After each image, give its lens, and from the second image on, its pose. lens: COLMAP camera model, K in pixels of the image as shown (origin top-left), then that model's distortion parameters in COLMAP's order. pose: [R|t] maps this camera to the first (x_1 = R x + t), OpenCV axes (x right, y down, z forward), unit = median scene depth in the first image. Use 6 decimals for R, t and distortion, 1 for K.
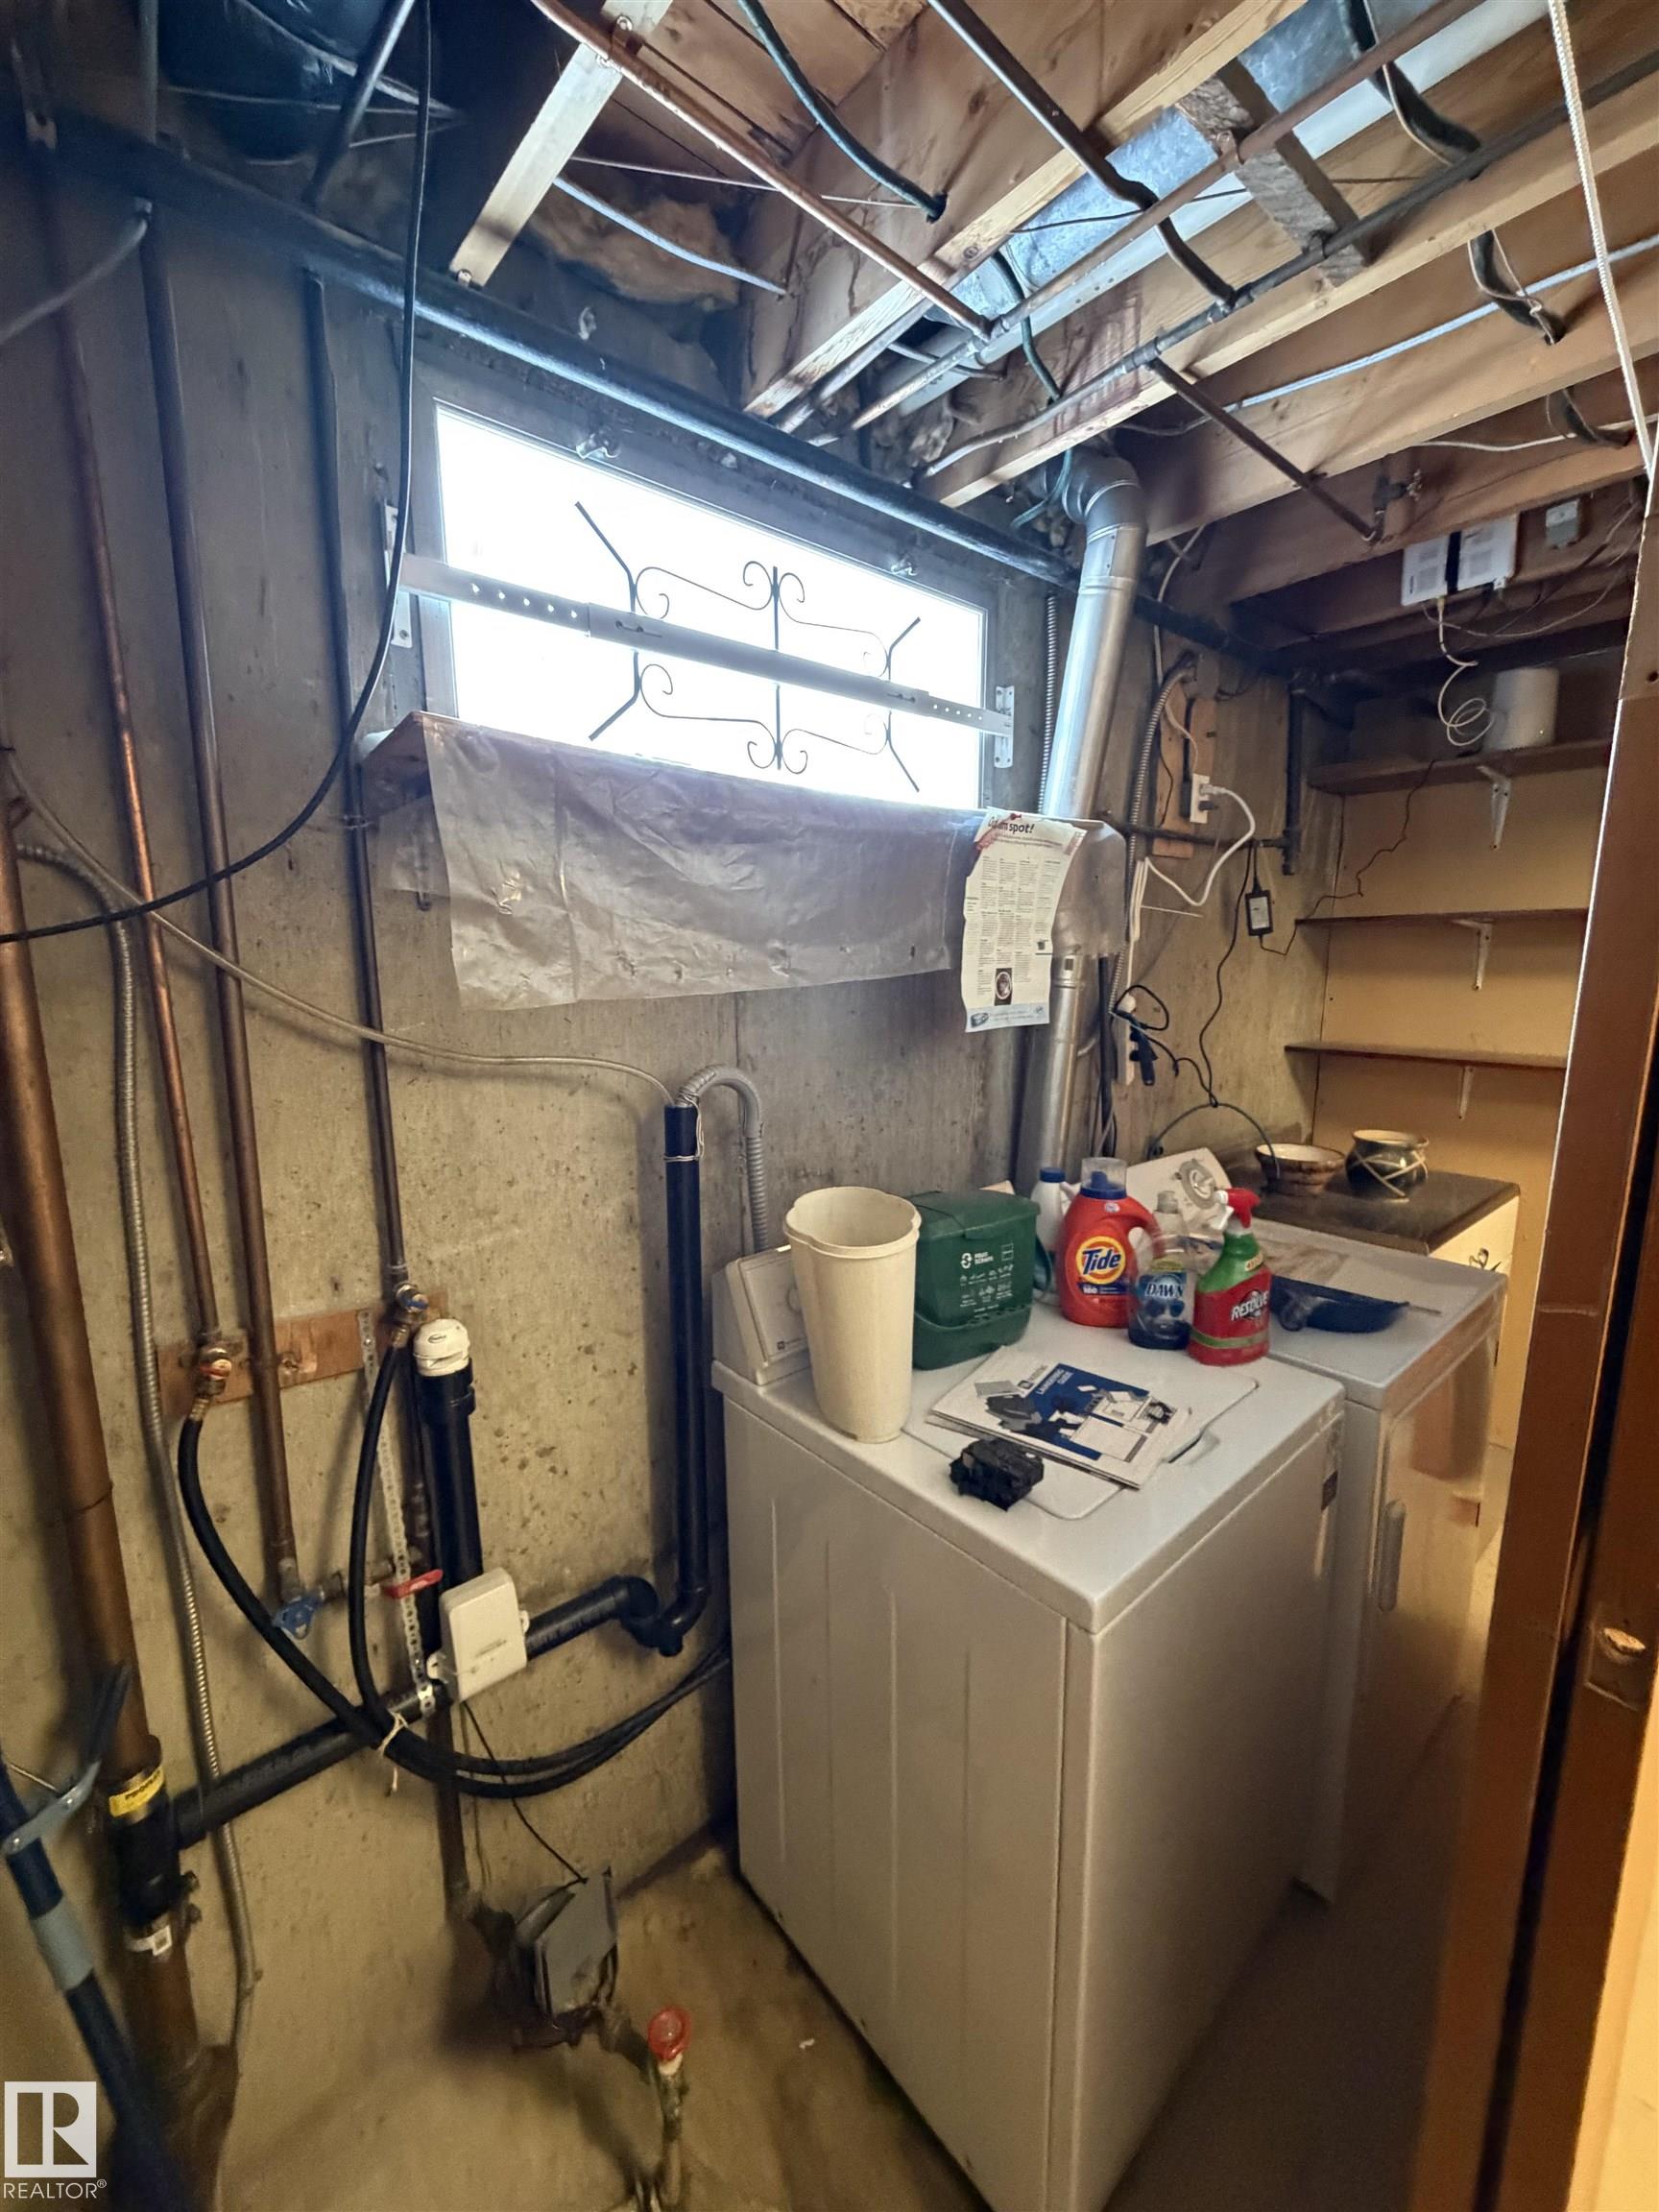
lens RADIAL K [[879.5, 0, 814.1], [0, 879.5, 1101.6], [0, 0, 1]] dist [0.000387, -0.000297]
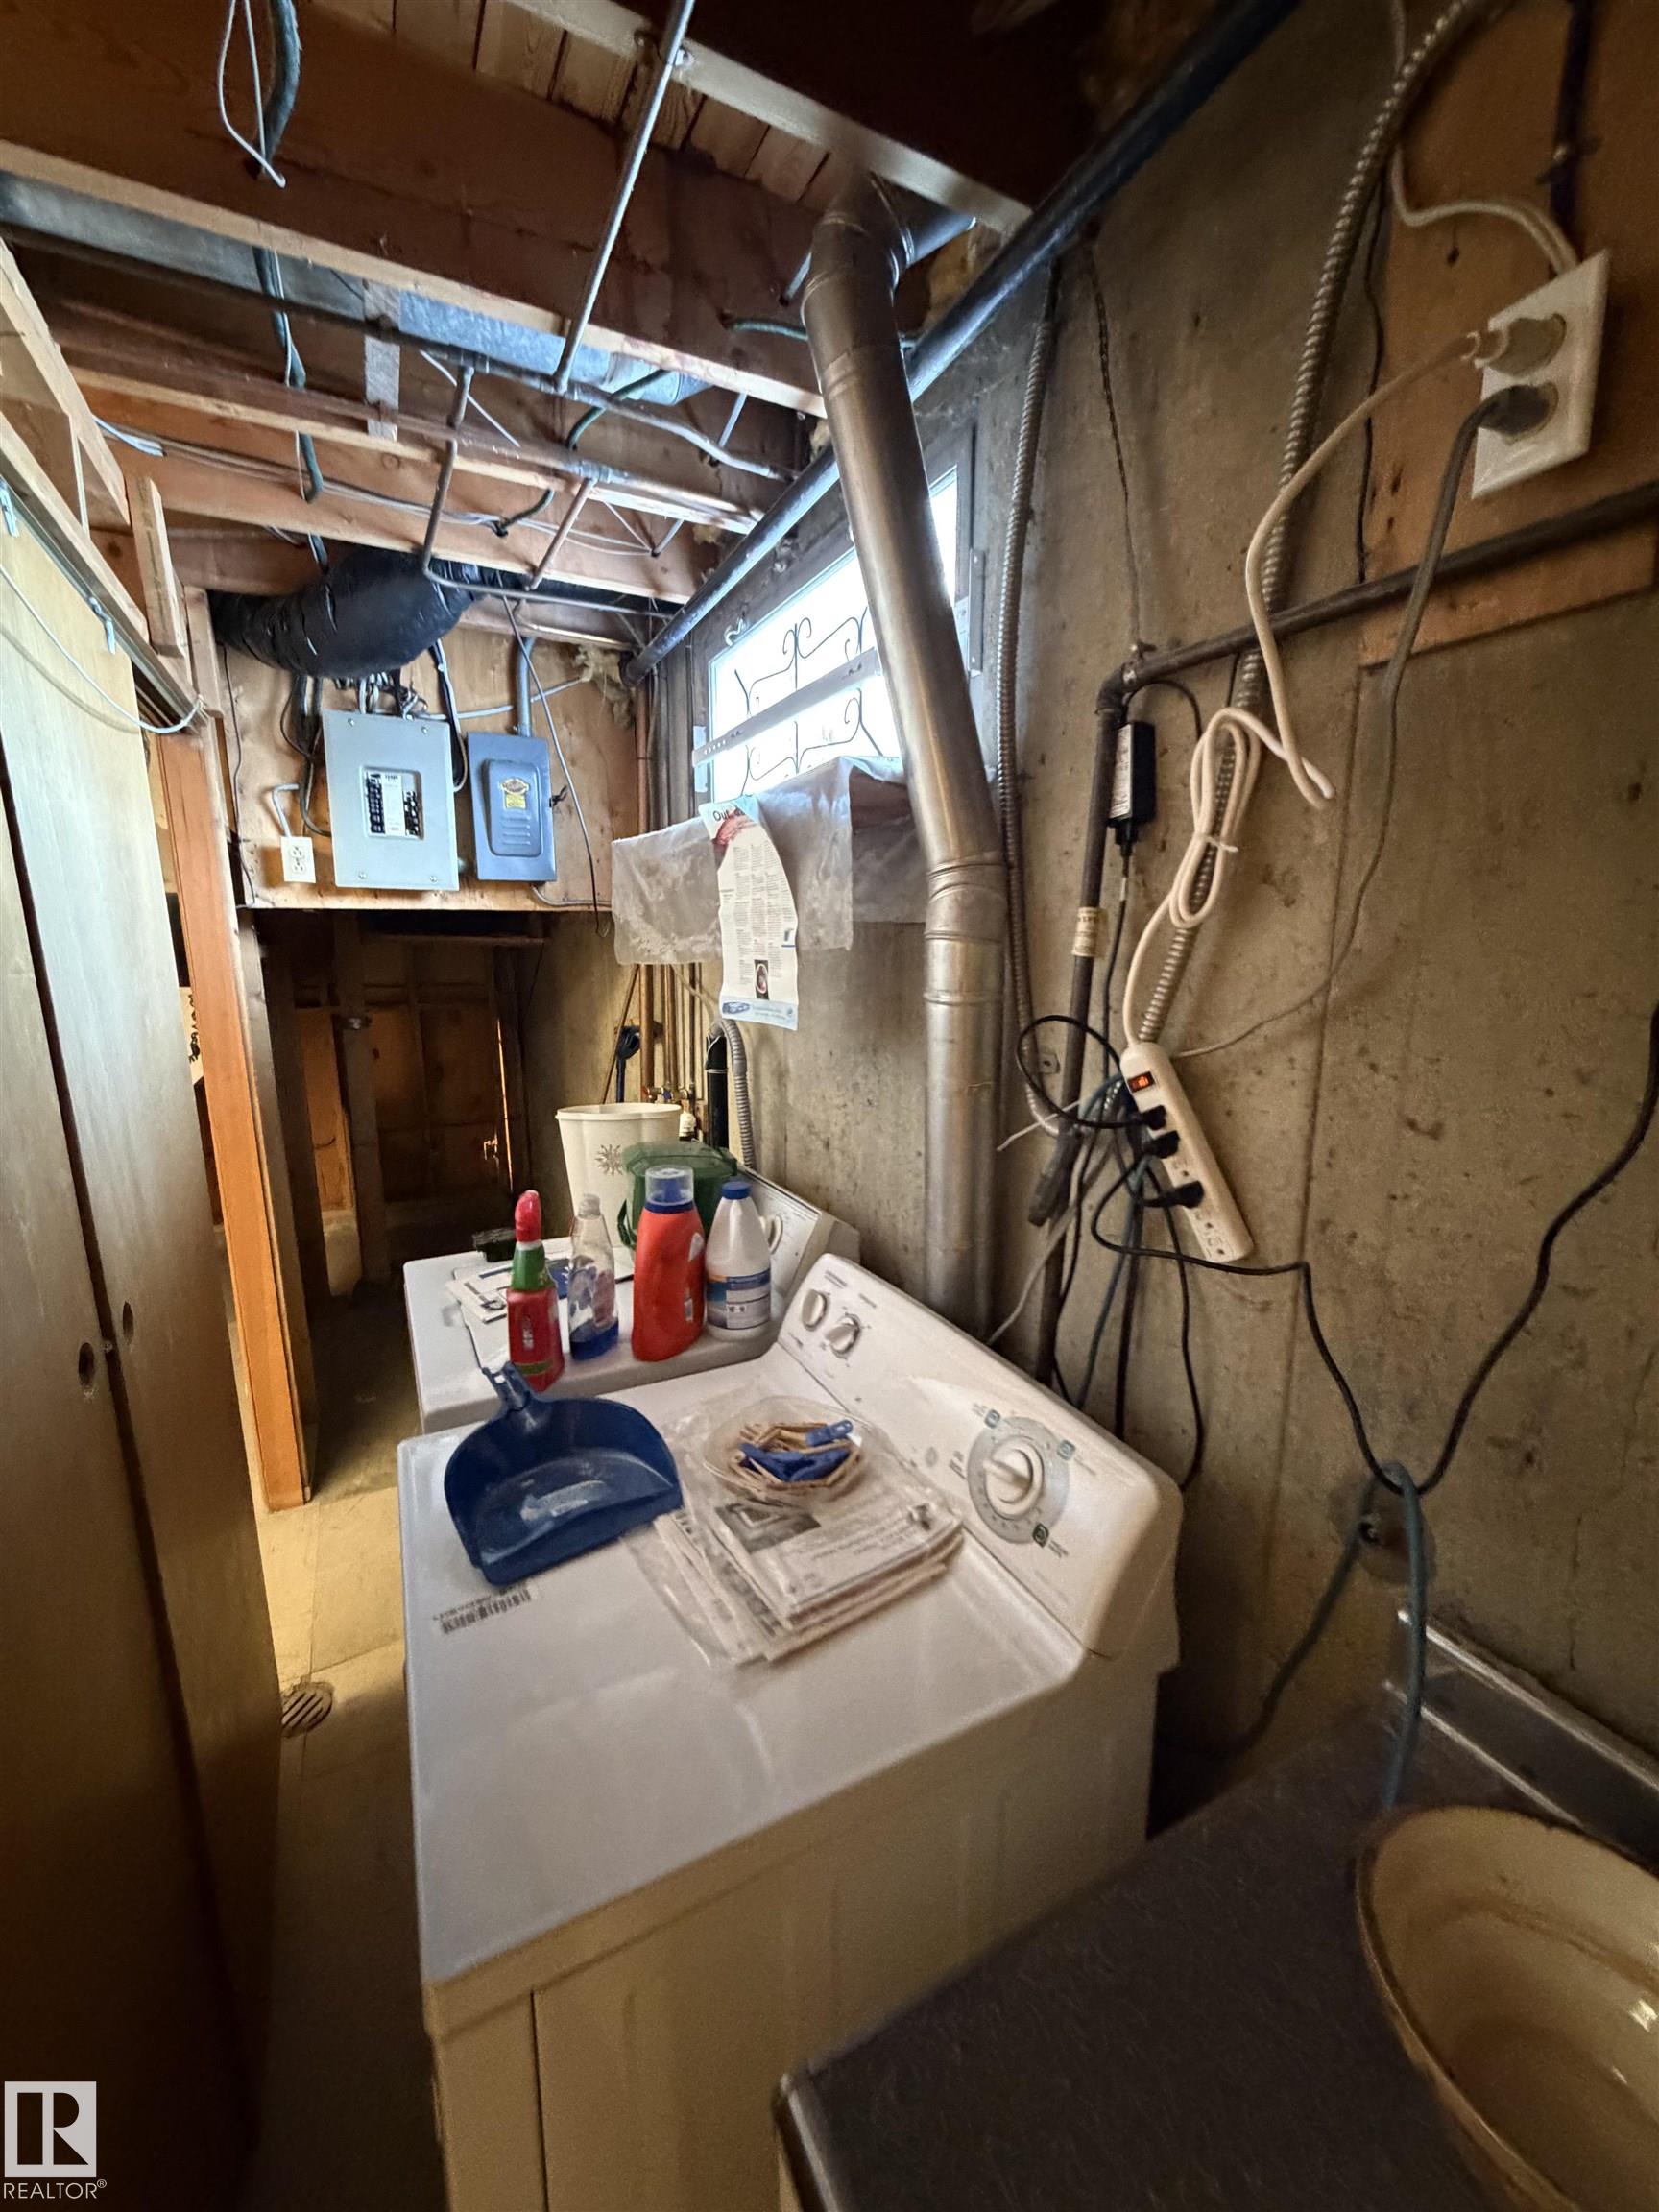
lens RADIAL K [[879.5, 0, 814.1], [0, 879.5, 1101.6], [0, 0, 1]] dist [0.000387, -0.000297]
pose [[-0.220704, 0.195908, -0.955463, 1.125600], [-0.152480, 0.960644, 0.232191, -0.232608], [0.963348, 0.196934, -0.182146, 1.253135]]
